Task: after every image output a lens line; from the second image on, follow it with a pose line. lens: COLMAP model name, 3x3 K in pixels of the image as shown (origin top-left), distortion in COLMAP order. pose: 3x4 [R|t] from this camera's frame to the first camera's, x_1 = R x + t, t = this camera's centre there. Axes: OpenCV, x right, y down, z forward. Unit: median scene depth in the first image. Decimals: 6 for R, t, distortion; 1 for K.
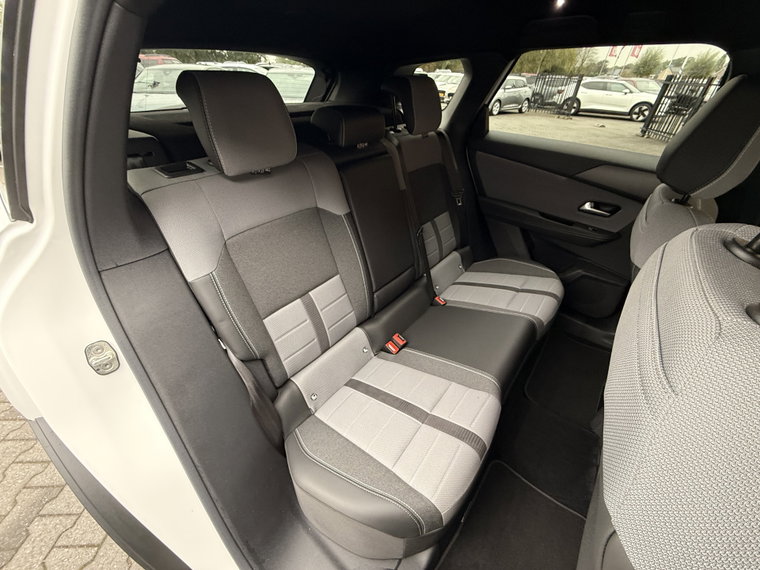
lens RADIAL K [[301.3, 0, 380.0], [0, 301.3, 285.0], [0, 0, 1]] dist [0.000453, 0.000078]
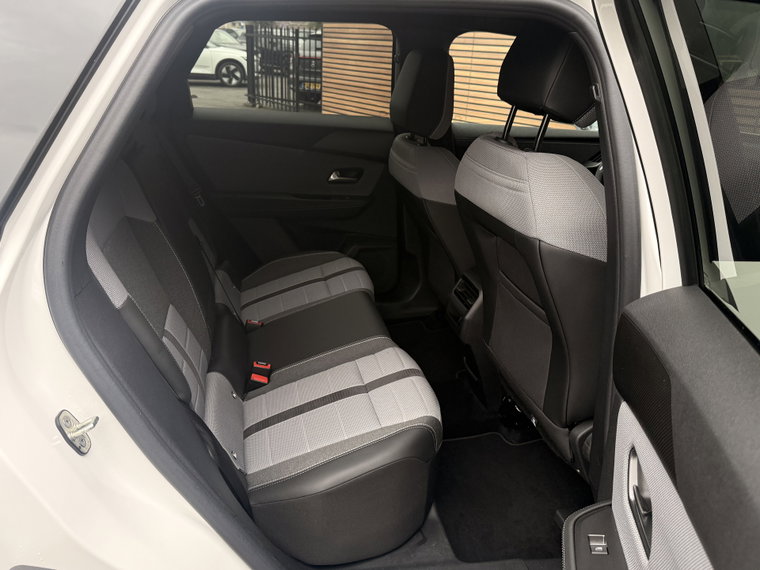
lens RADIAL K [[624.9, 0, 380.0], [0, 624.9, 285.0], [0, 0, 1]] dist [0.001956, 0.001265]
pose [[0.632285, -0.283106, 0.721157, -0.669226], [0.423126, 0.905941, -0.015334, 0.119908], [-0.648985, 0.314835, 0.692602, -0.277884]]
